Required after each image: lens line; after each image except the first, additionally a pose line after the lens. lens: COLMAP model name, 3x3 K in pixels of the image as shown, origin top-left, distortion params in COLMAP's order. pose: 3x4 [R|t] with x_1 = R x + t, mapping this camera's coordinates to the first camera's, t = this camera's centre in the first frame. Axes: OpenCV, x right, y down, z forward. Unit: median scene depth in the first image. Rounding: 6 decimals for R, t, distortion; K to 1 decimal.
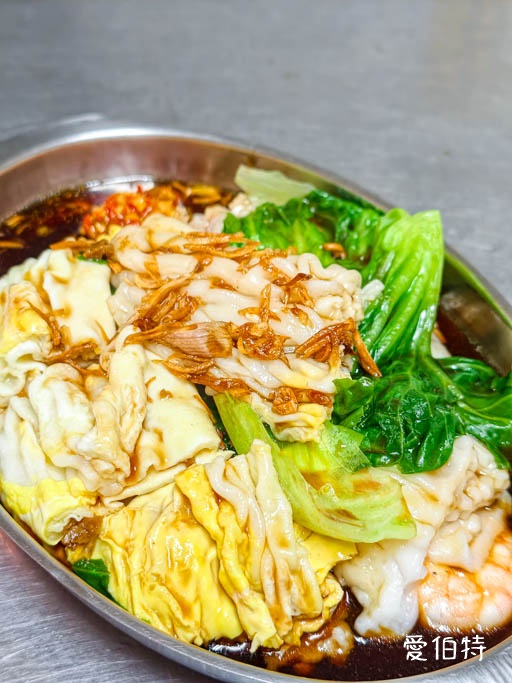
lens RADIAL K [[1081.1, 0, 256.0], [0, 1081.1, 341.5], [0, 0, 1]] dist [0.241486, -0.068828]
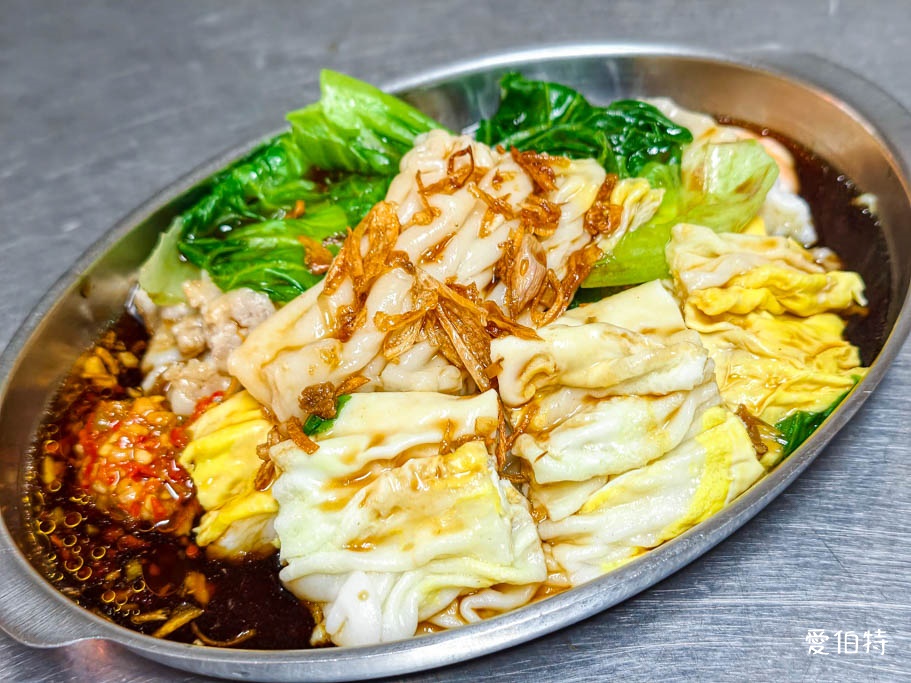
lens RADIAL K [[1441.9, 0, 479.0], [0, 1441.9, 337.4], [0, 0, 1]] dist [0.241486, -0.068828]
pose [[0.048391, -0.752981, 0.656260, -0.803330], [0.754788, 0.457888, 0.469716, -0.516861], [-0.654182, 0.472608, 0.590499, 0.409128]]
